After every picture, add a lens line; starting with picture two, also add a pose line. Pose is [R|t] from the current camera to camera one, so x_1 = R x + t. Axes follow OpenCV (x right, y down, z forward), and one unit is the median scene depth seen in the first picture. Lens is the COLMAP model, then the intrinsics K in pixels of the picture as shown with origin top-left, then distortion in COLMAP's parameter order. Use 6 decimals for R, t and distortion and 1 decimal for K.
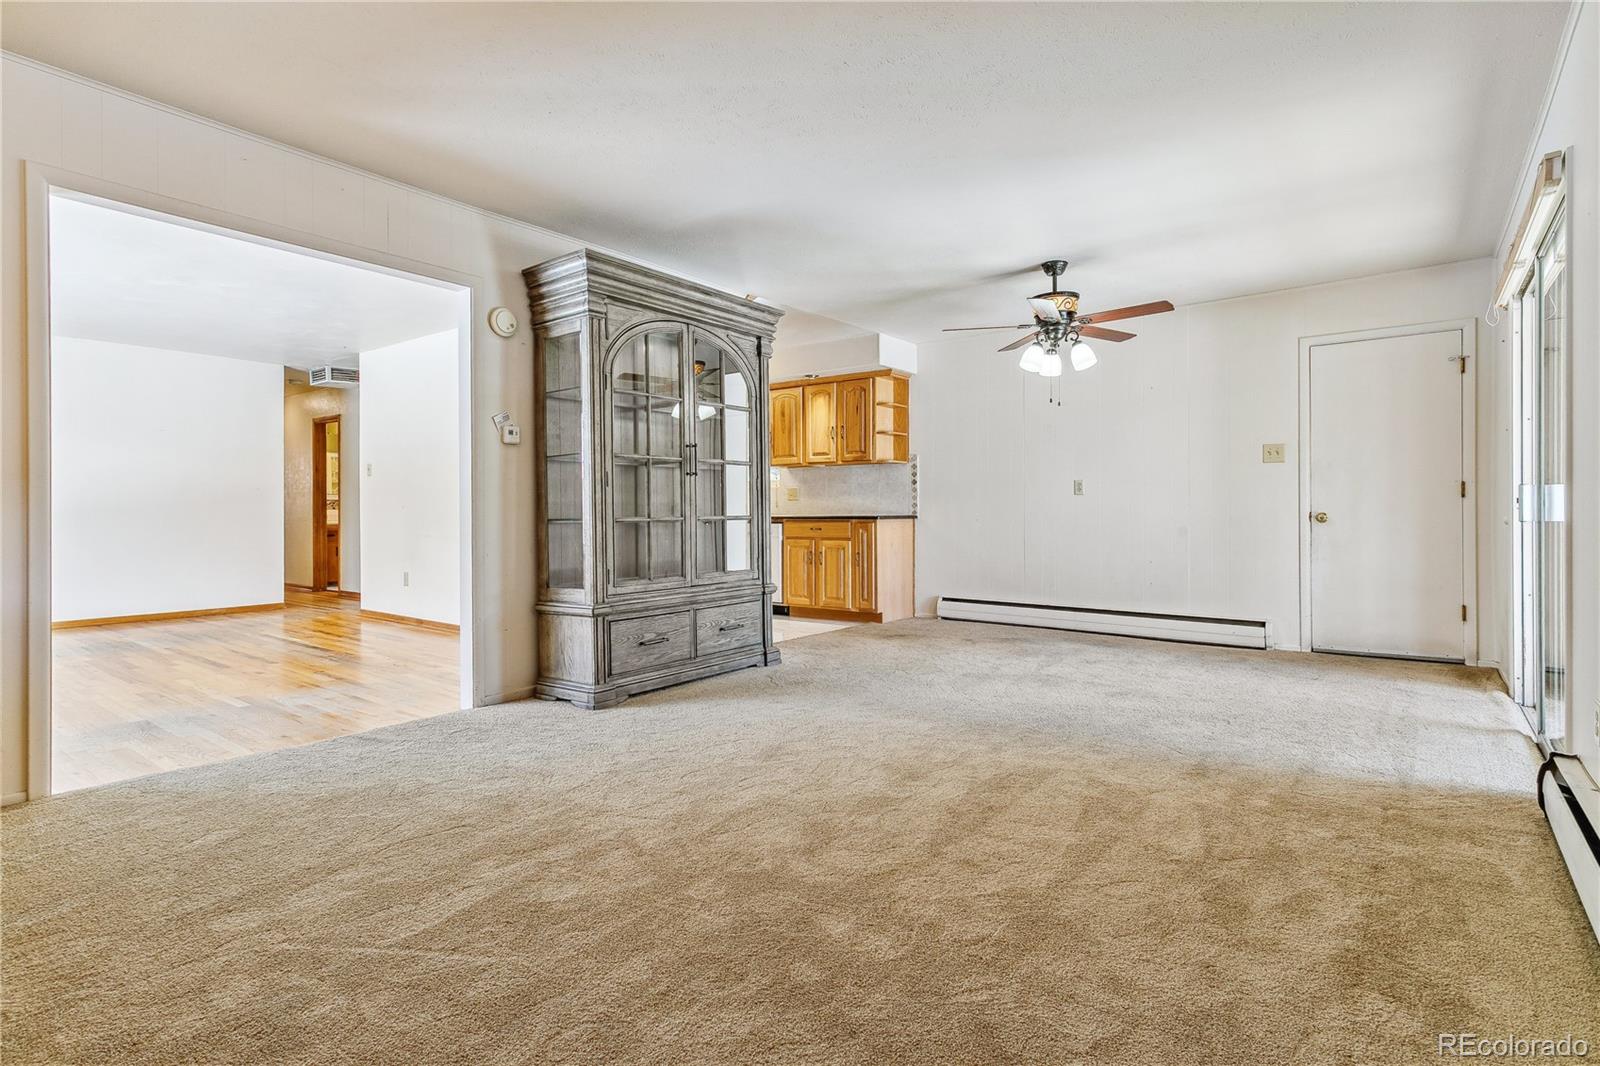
lens RADIAL K [[819.8, 0, 801.5], [0, 819.8, 520.4], [0, 0, 1]] dist [0.003233, -0.000539]
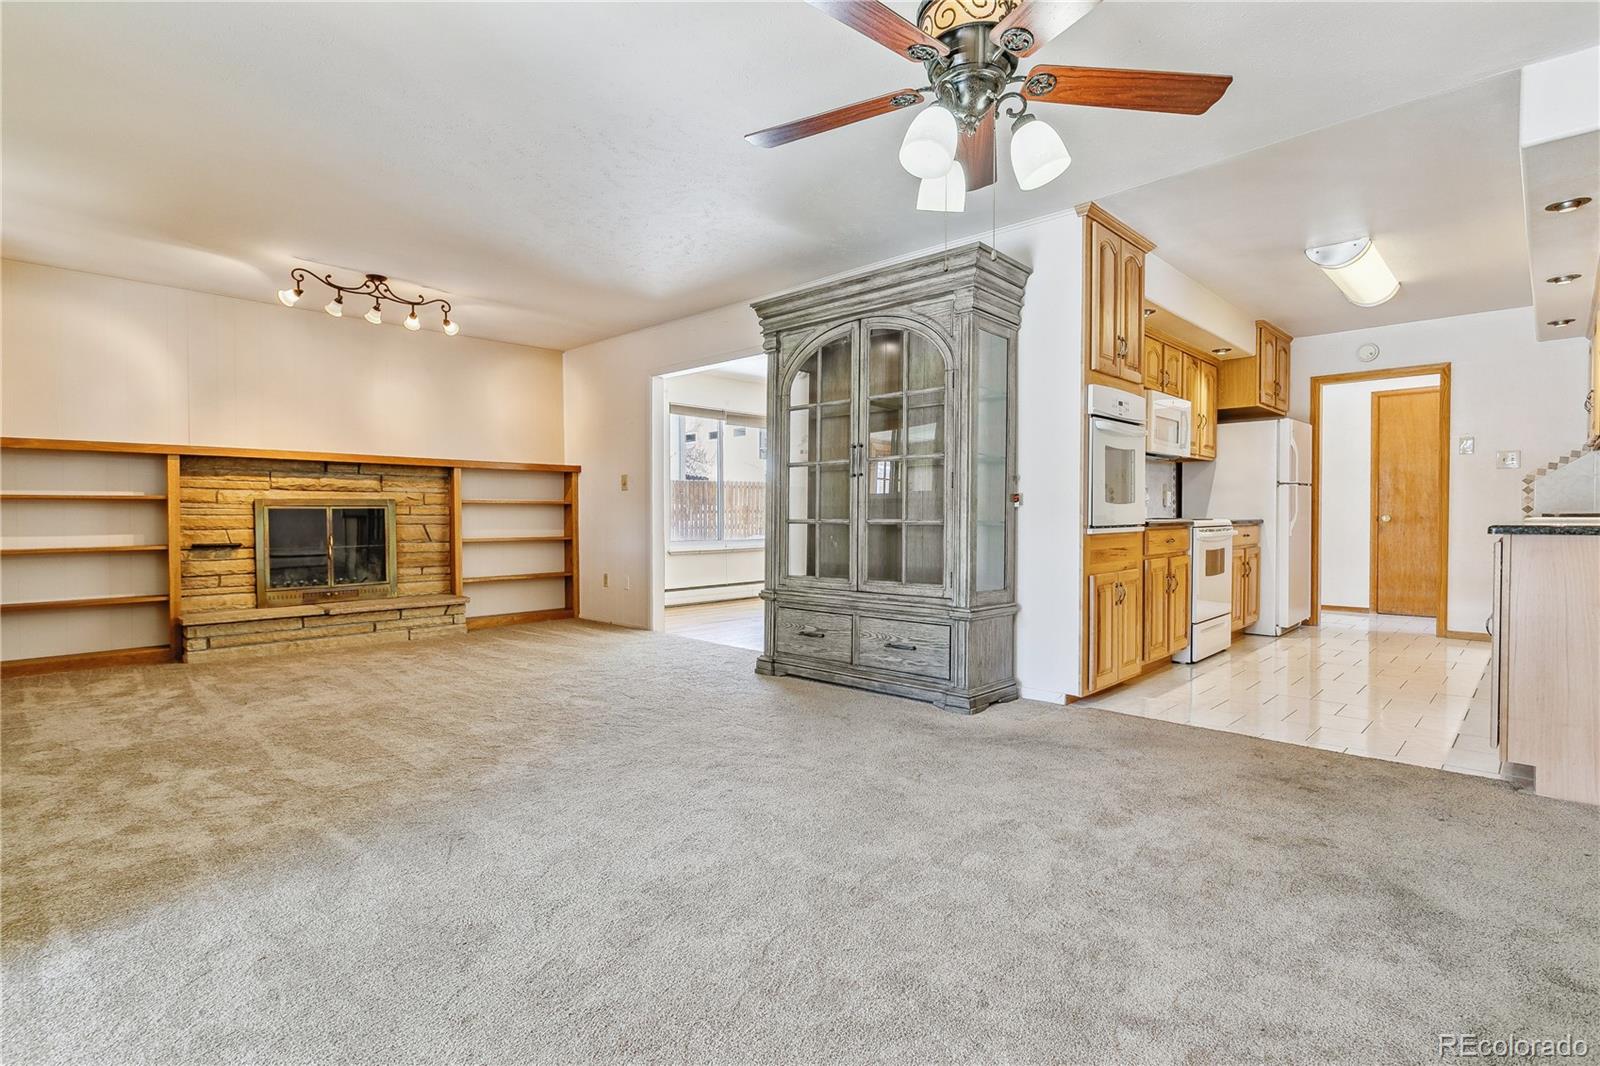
lens RADIAL K [[764.1, 0, 805.6], [0, 764.1, 539.7], [0, 0, 1]] dist [0.002870, 0.001846]
pose [[-0.116057, 0.037318, -0.992541, 0.491097], [-0.008578, 0.999219, 0.038572, -0.009592], [0.993206, 0.012991, -0.115646, 0.665938]]
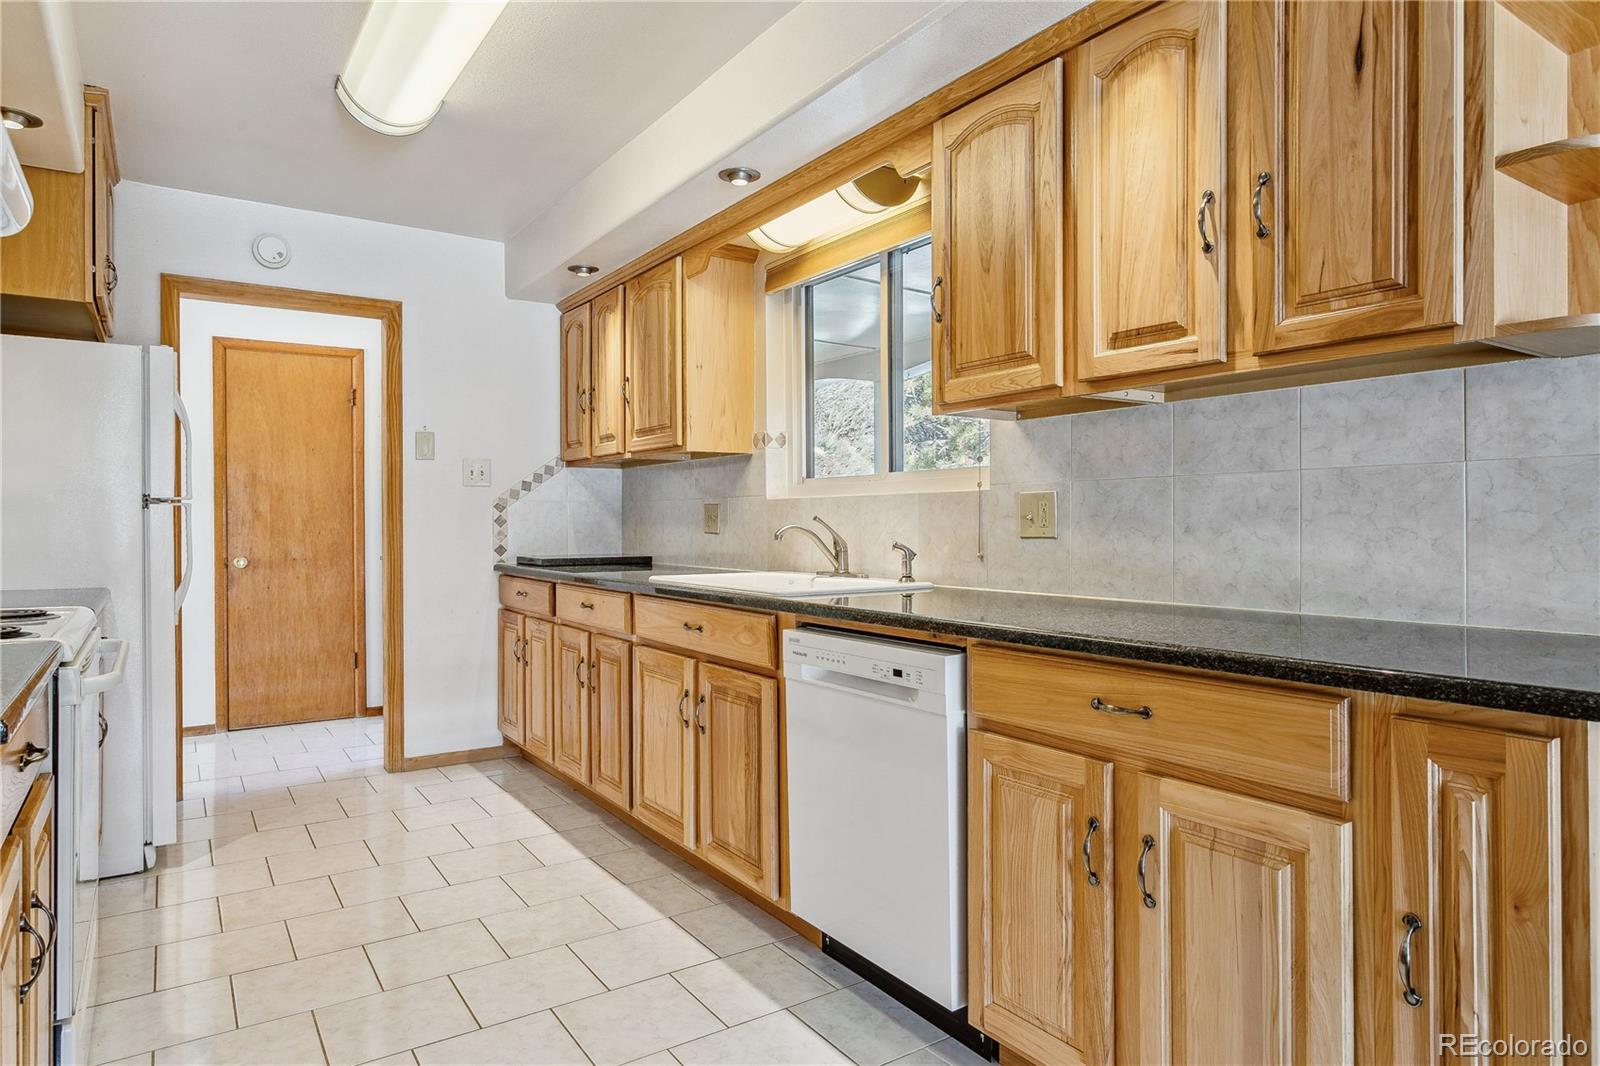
lens RADIAL K [[948.5, 0, 800.2], [0, 948.5, 517.9], [0, 0, 1]] dist [-0.009368, -0.000608]
pose [[0.946790, -0.001203, -0.321851, 0.018140], [-0.003687, 0.999887, -0.014585, -0.030007], [0.321832, 0.014996, 0.946678, 0.773578]]
